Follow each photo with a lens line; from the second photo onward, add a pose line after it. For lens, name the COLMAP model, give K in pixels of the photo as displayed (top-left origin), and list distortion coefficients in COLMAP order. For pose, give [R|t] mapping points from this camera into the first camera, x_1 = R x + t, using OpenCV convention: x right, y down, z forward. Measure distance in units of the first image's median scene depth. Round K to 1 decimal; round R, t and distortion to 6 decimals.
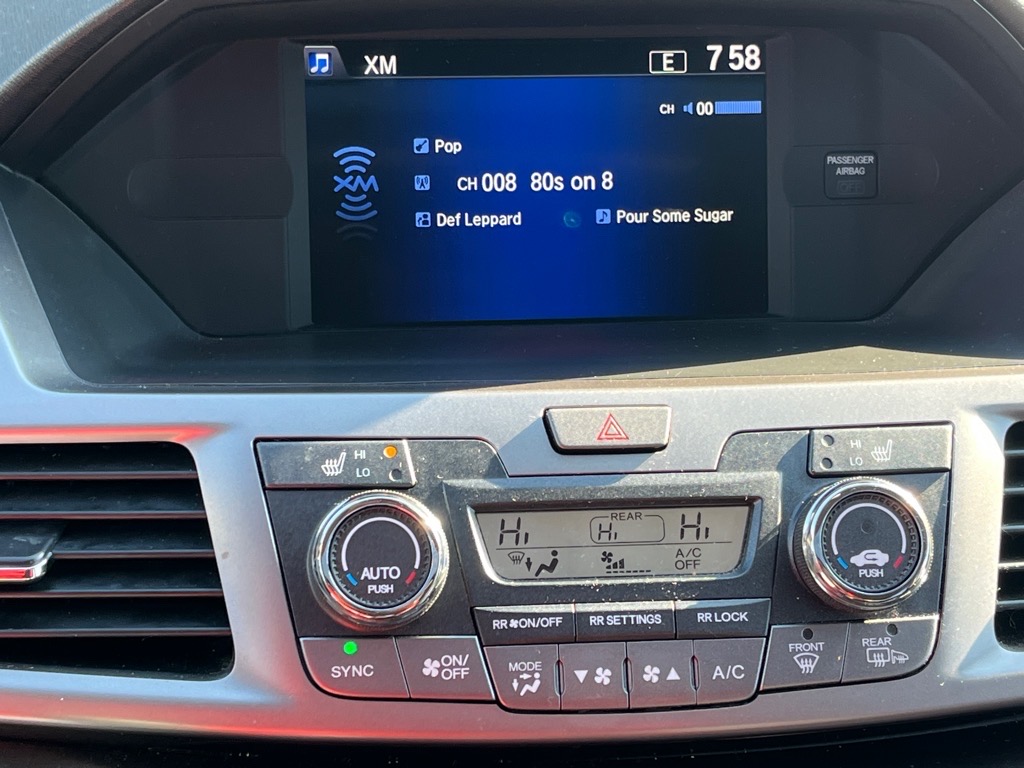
lens RADIAL K [[1857.3, 0, 513.0], [0, 1857.3, 385.5], [0, 0, 1]] dist [0.058691, 0.000000]
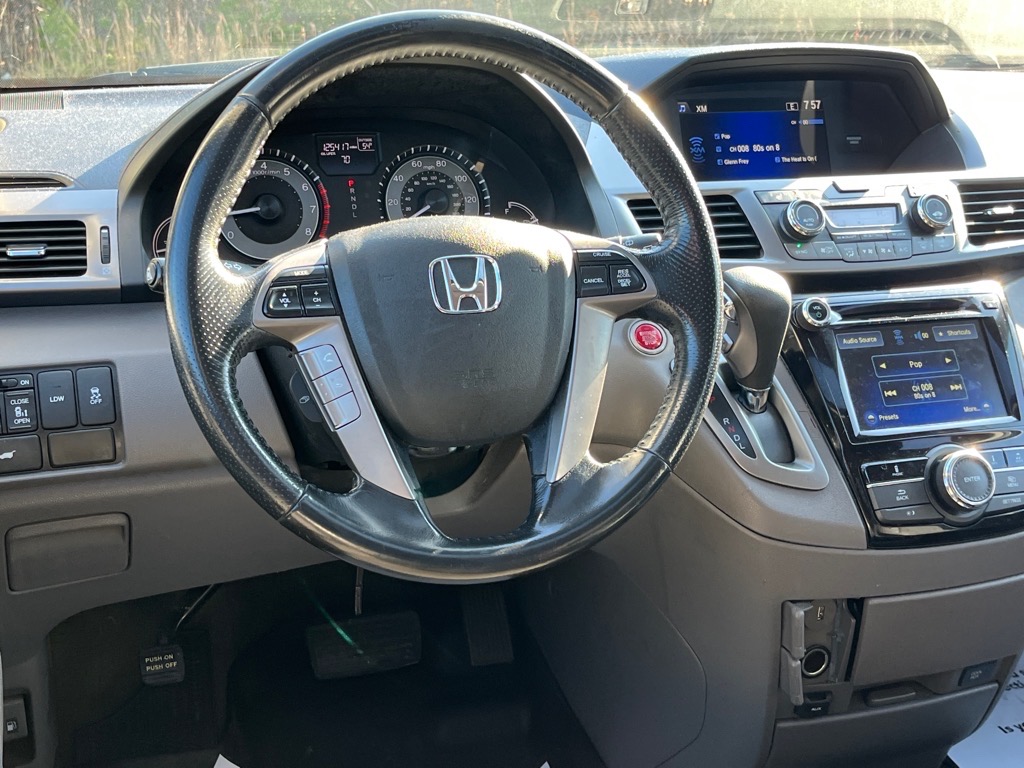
lens RADIAL K [[1291.4, 0, 512.1], [0, 1291.4, 383.5], [0, 0, 1]] dist [0.030870, 0.000000]
pose [[0.976124, -0.073340, 0.204460, -0.783658], [0.097303, 0.989188, -0.109720, 0.427886], [-0.194202, 0.126995, 0.972706, -0.801646]]
